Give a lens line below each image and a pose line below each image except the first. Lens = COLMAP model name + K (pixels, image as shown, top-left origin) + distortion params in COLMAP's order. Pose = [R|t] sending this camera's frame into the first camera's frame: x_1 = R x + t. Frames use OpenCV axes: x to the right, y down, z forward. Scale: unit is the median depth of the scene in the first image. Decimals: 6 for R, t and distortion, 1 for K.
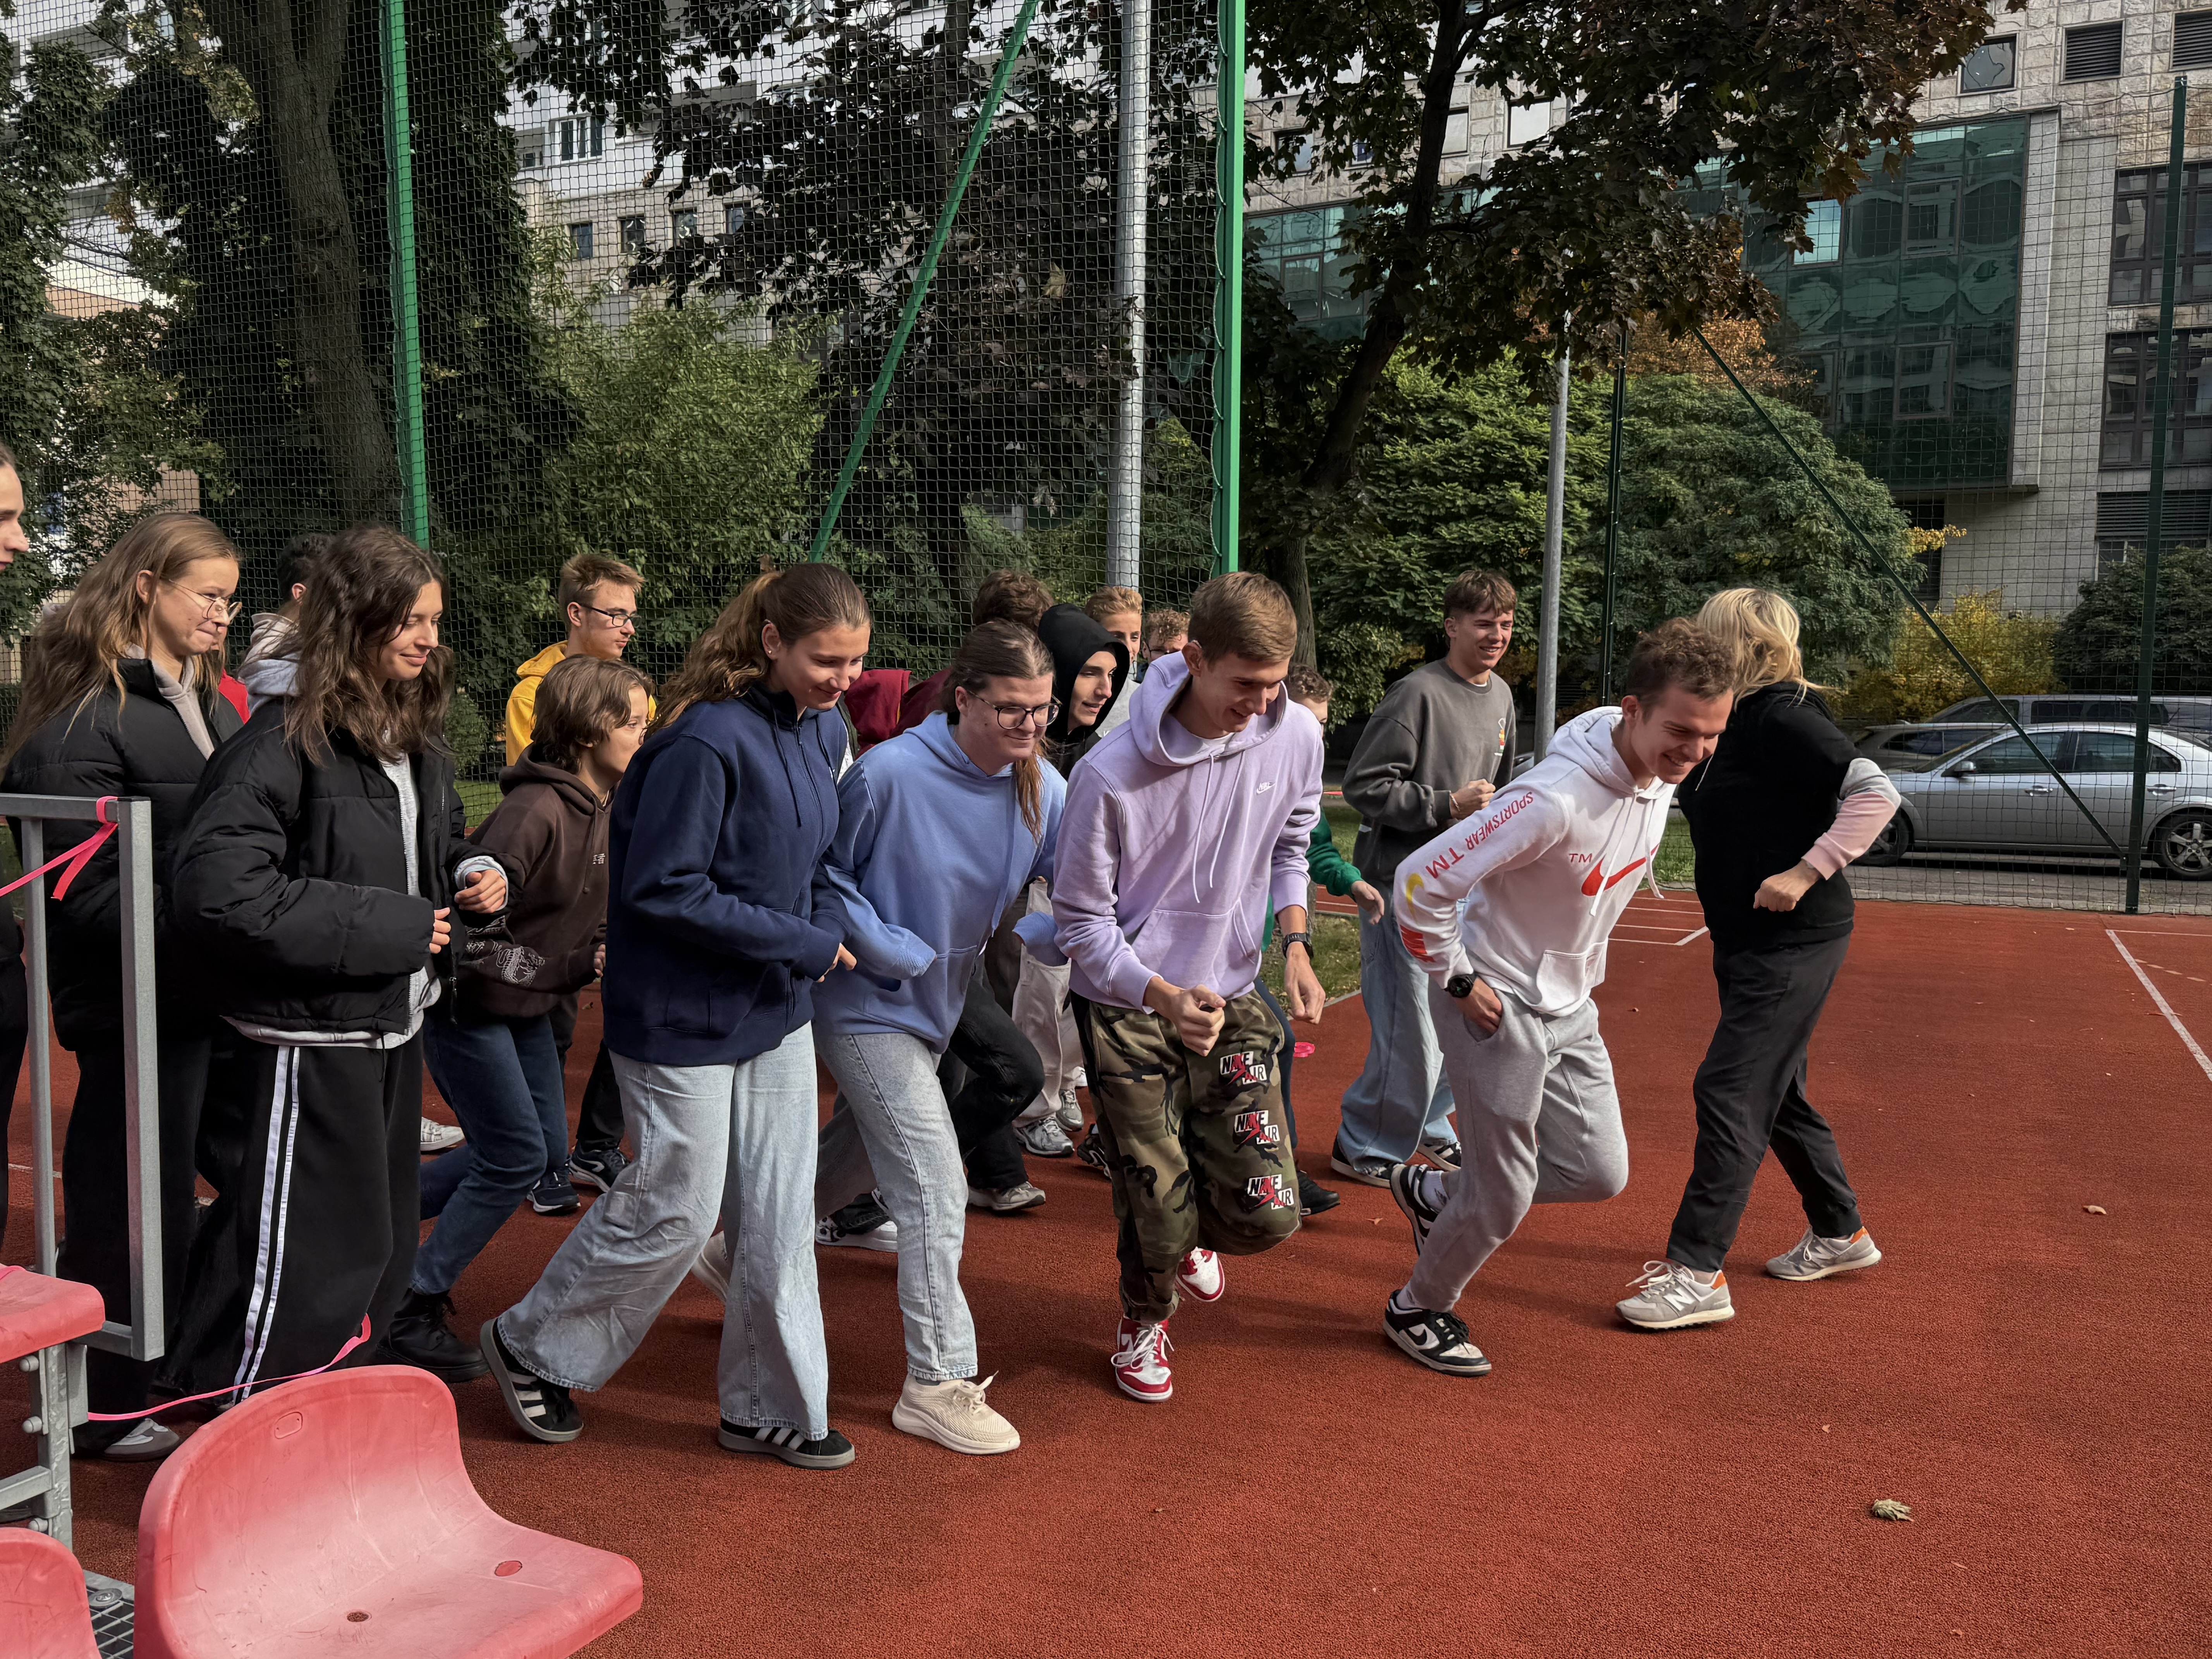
lens RADIAL K [[1842.9, 0, 1111.7], [0, 1842.9, 861.0], [0, 0, 1]] dist [0.029528, -0.055587]
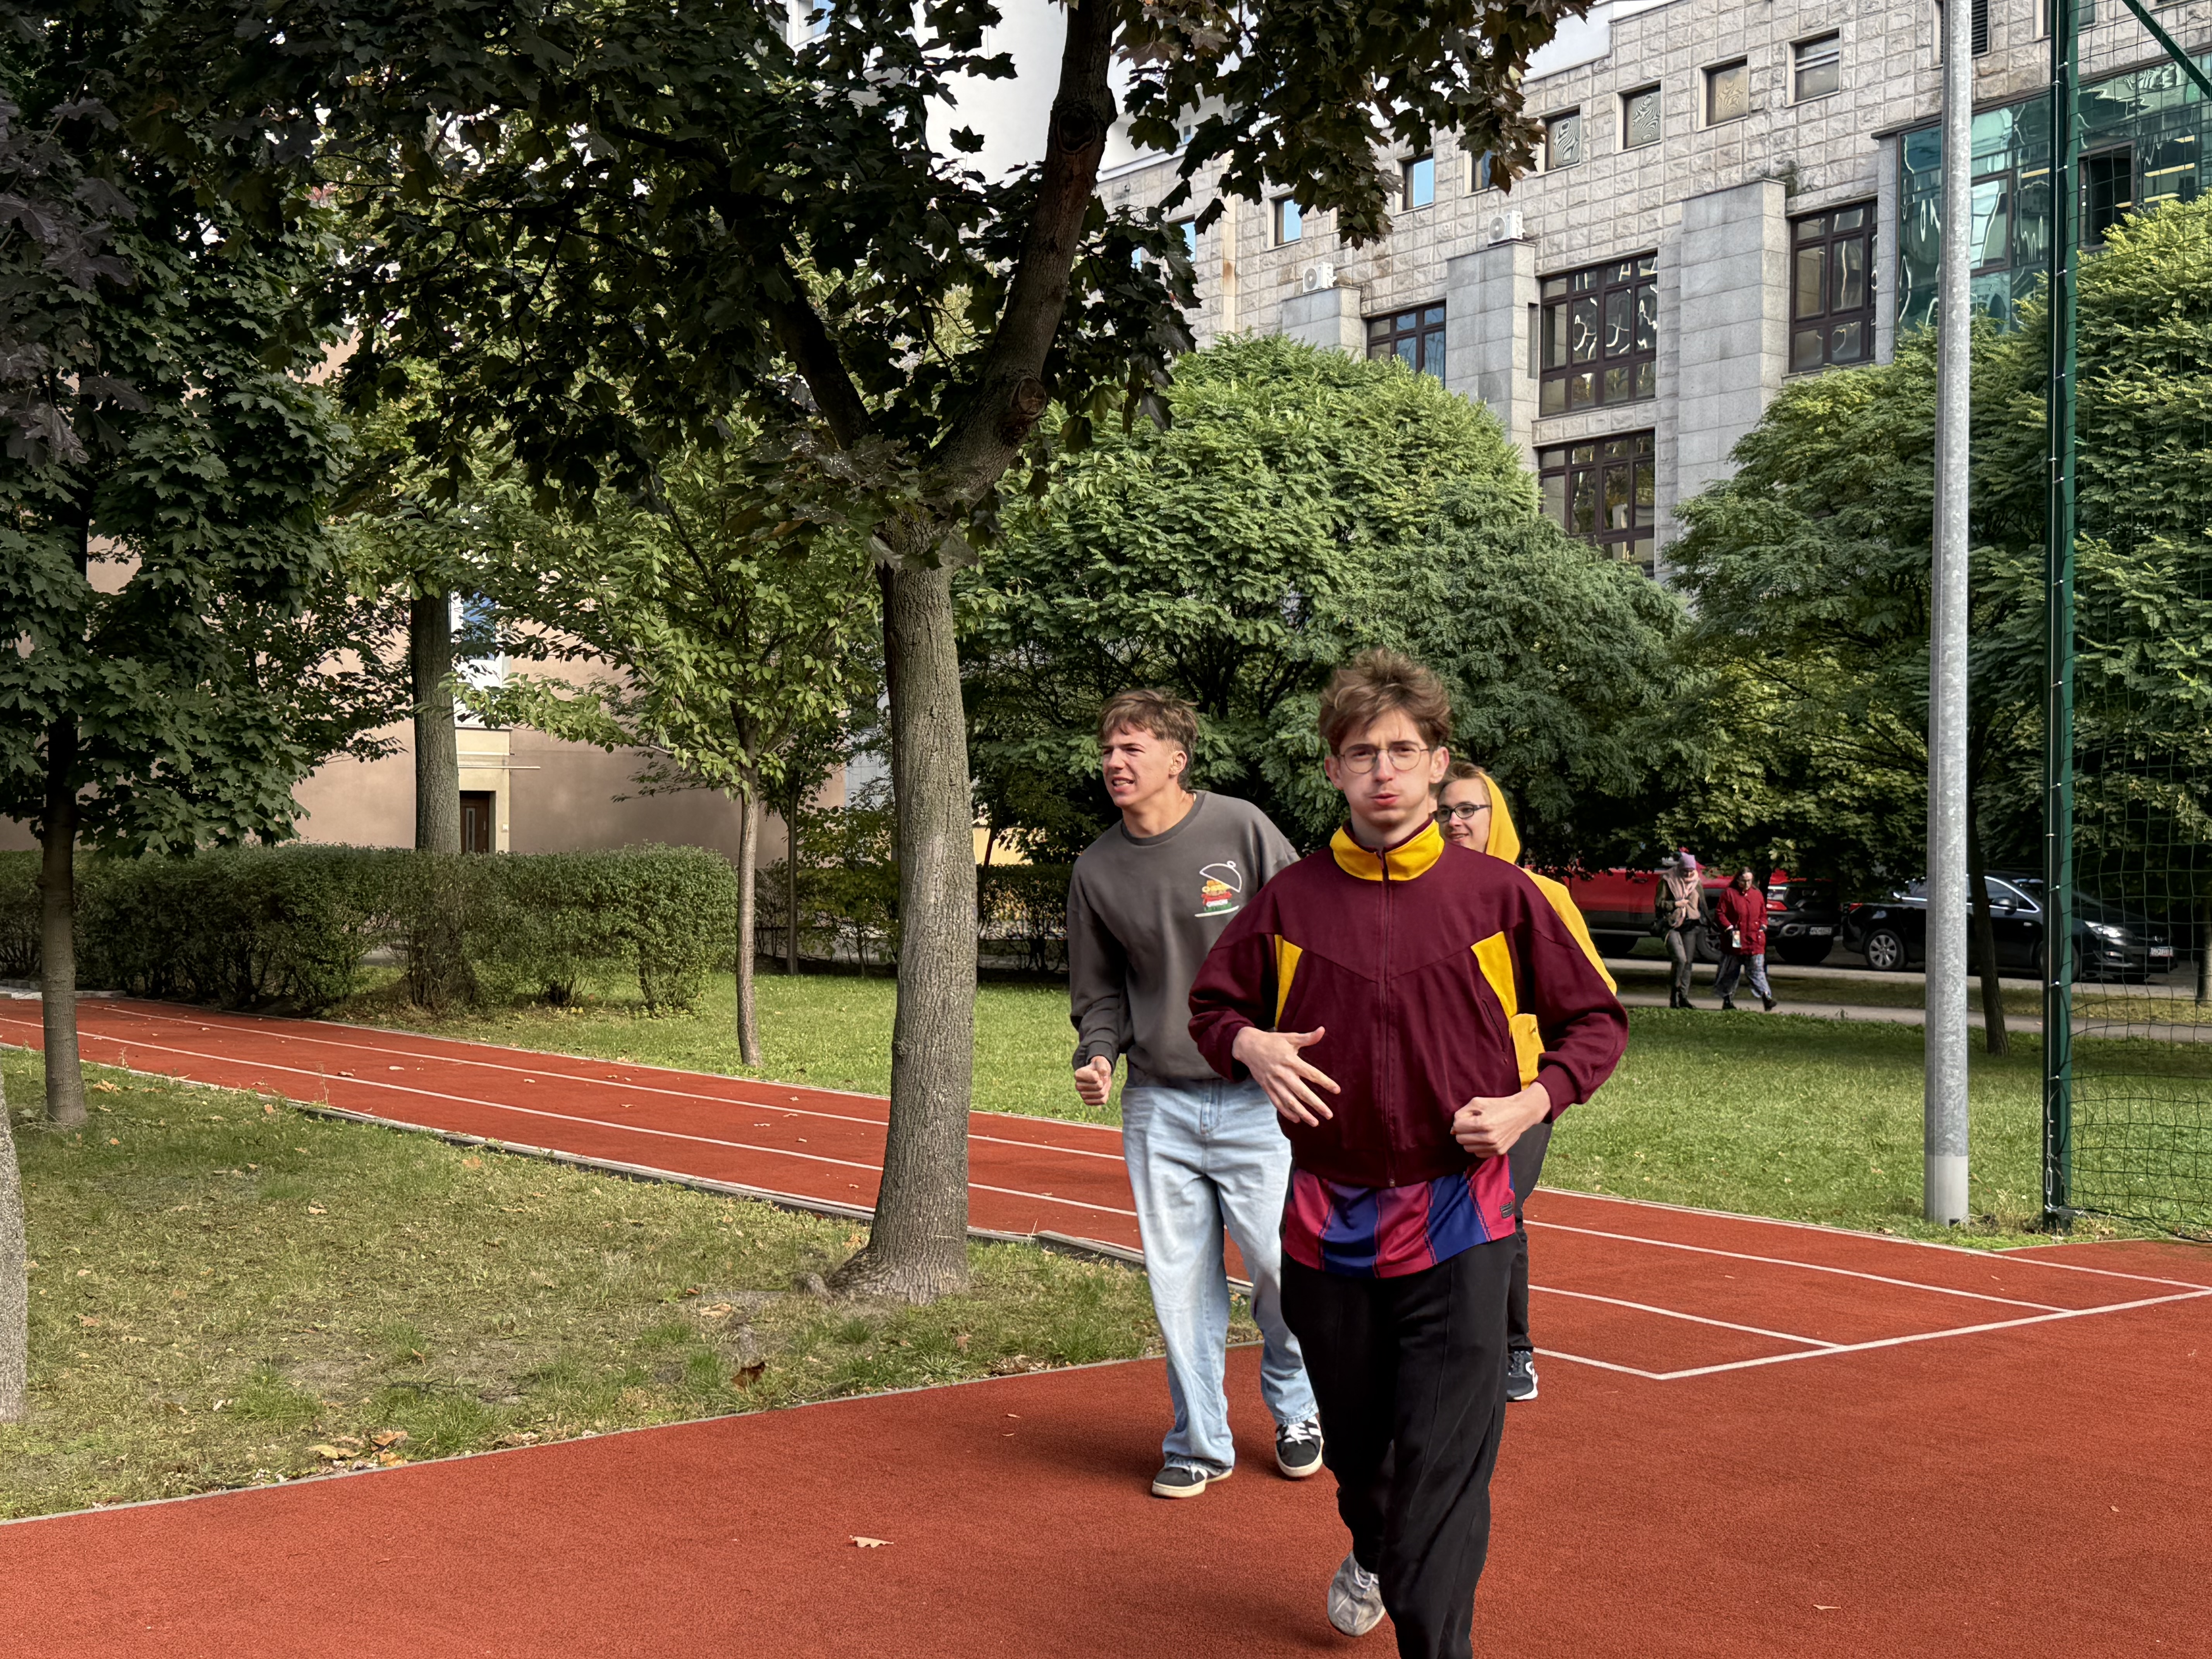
lens RADIAL K [[2720.3, 0, 1092.0], [0, 2720.3, 838.1], [0, 0, 1]] dist [0.127652, 0.000000]
pose [[0.905710, -0.013931, -0.423668, 0.421535], [-0.026637, 0.995614, -0.089682, -0.017717], [0.423059, 0.092511, 0.901367, 0.275676]]
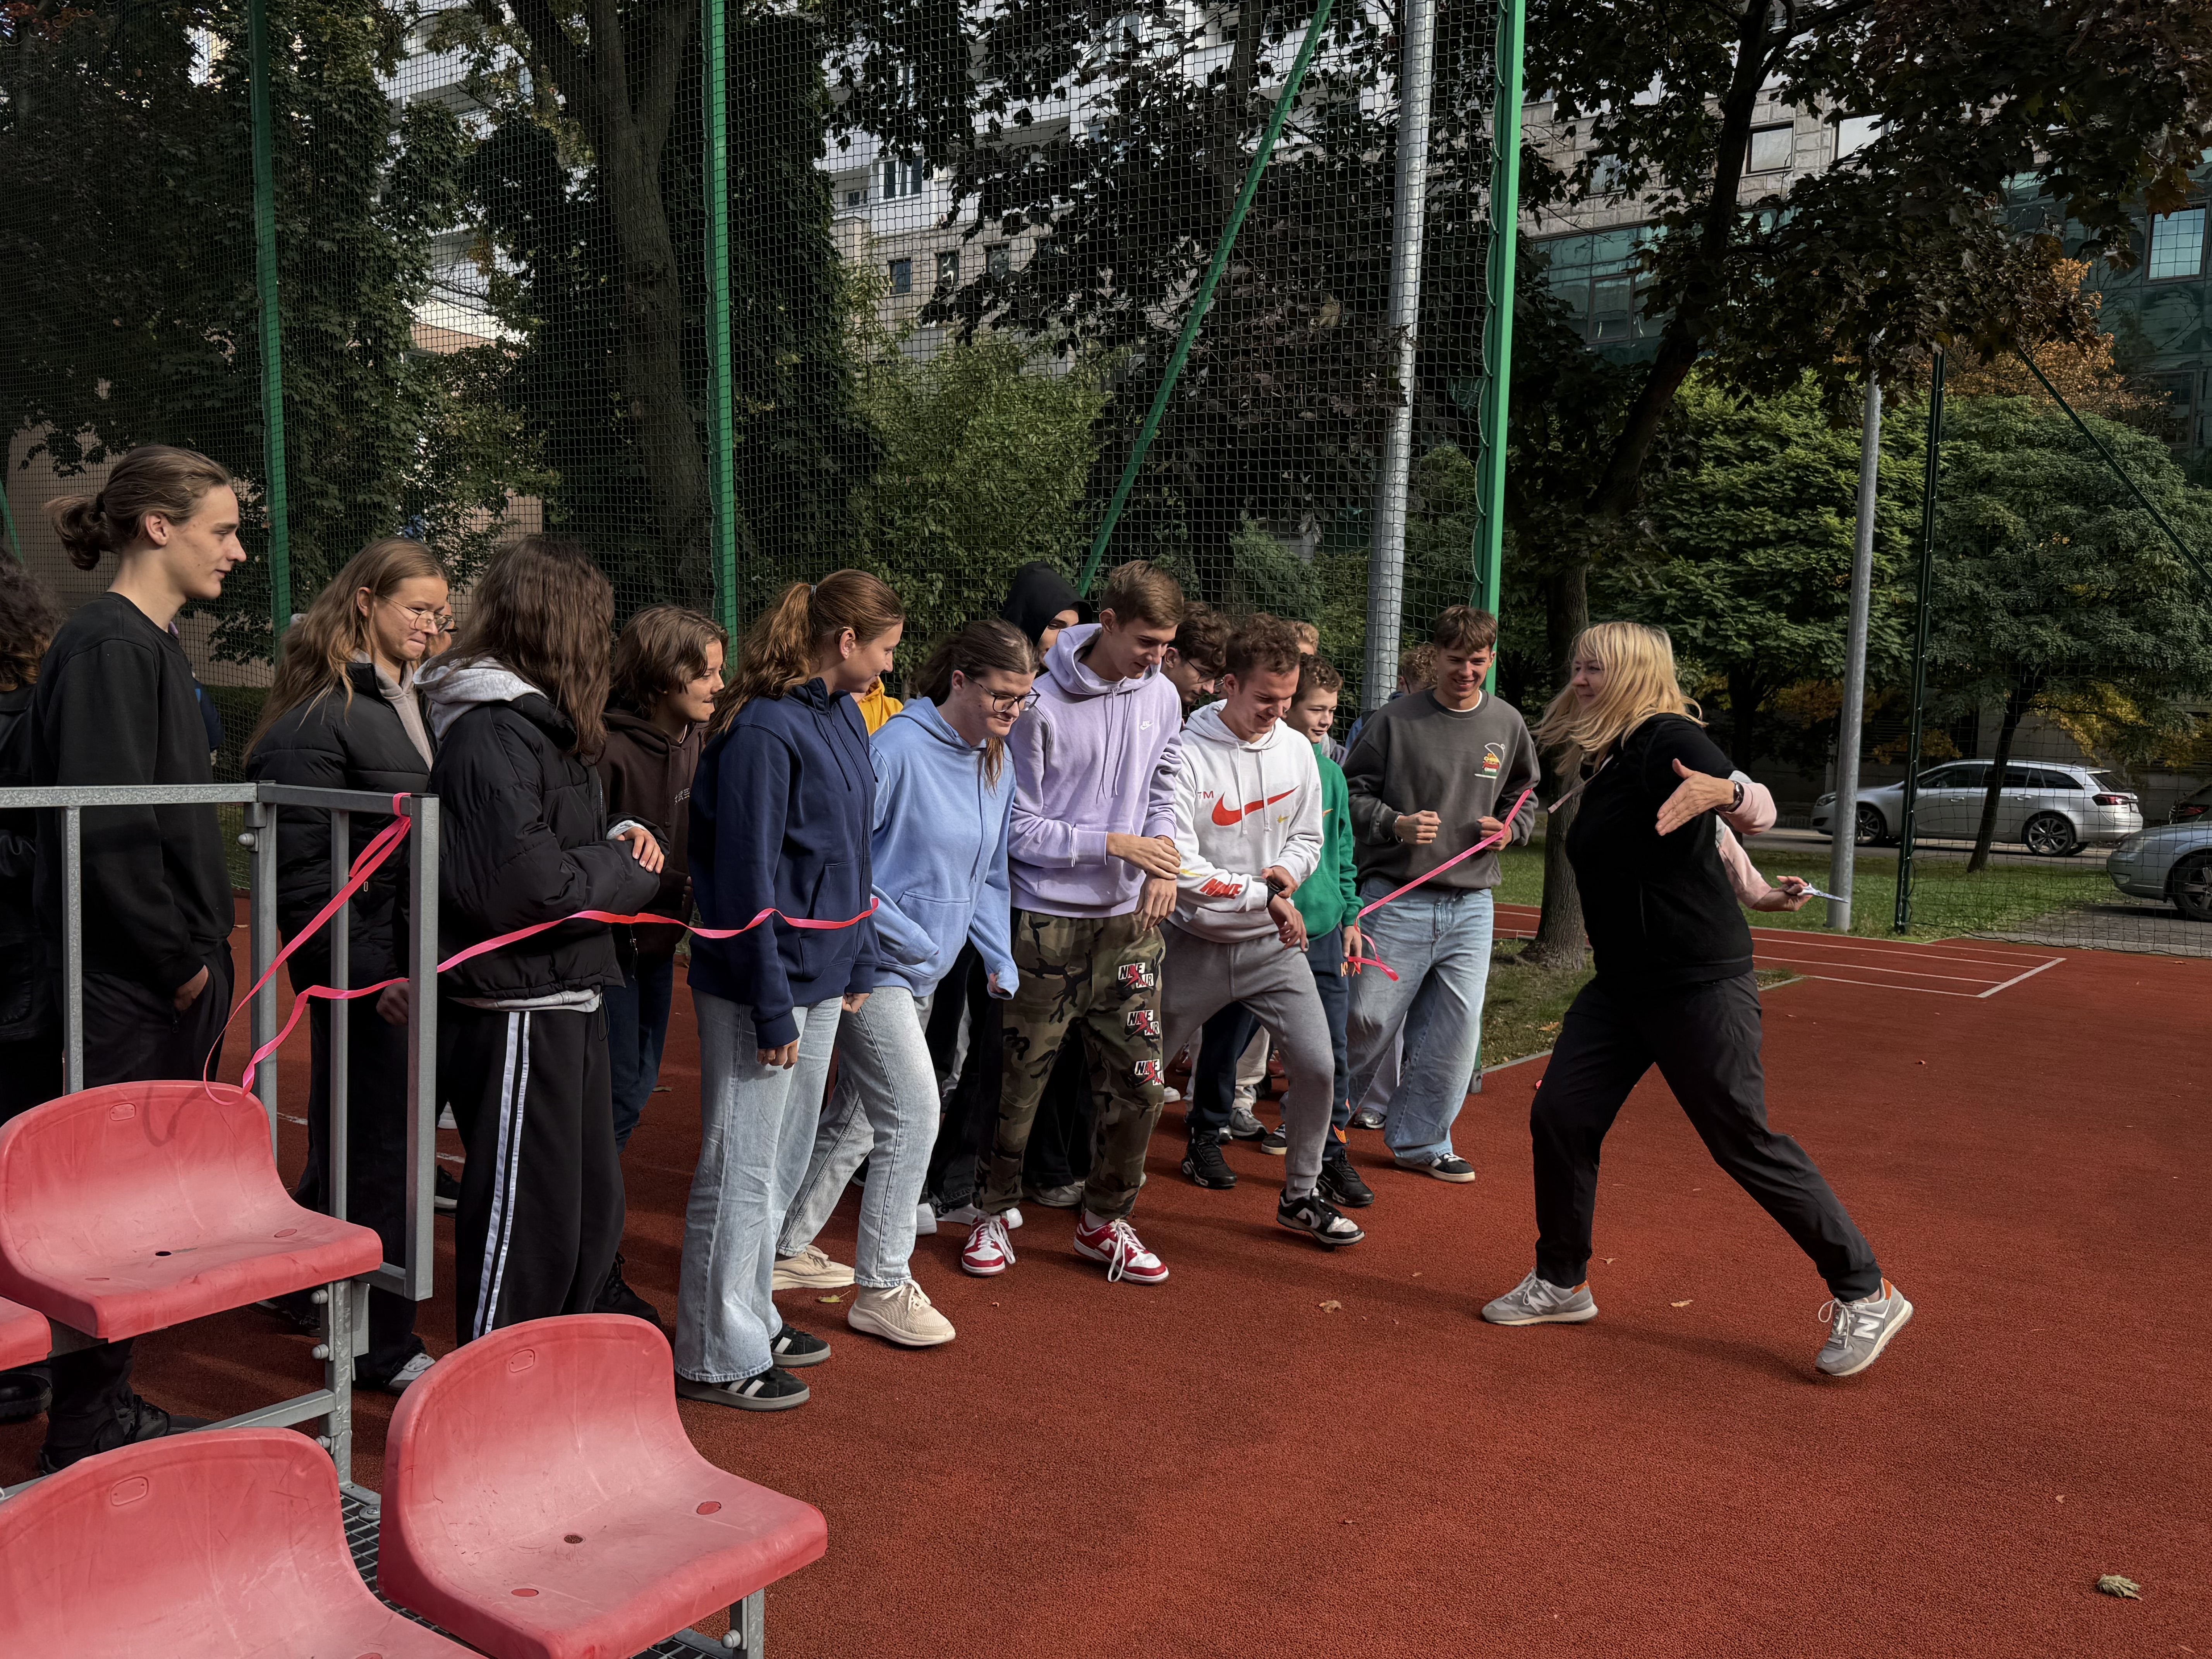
lens RADIAL K [[1842.9, 0, 1113.6], [0, 1842.9, 863.2], [0, 0, 1]] dist [0.029528, -0.055587]
pose [[0.987556, 0.031532, -0.154071, 0.011222], [-0.033441, 0.999392, -0.009819, 0.001122], [0.153668, 0.014849, 0.988011, -0.007462]]
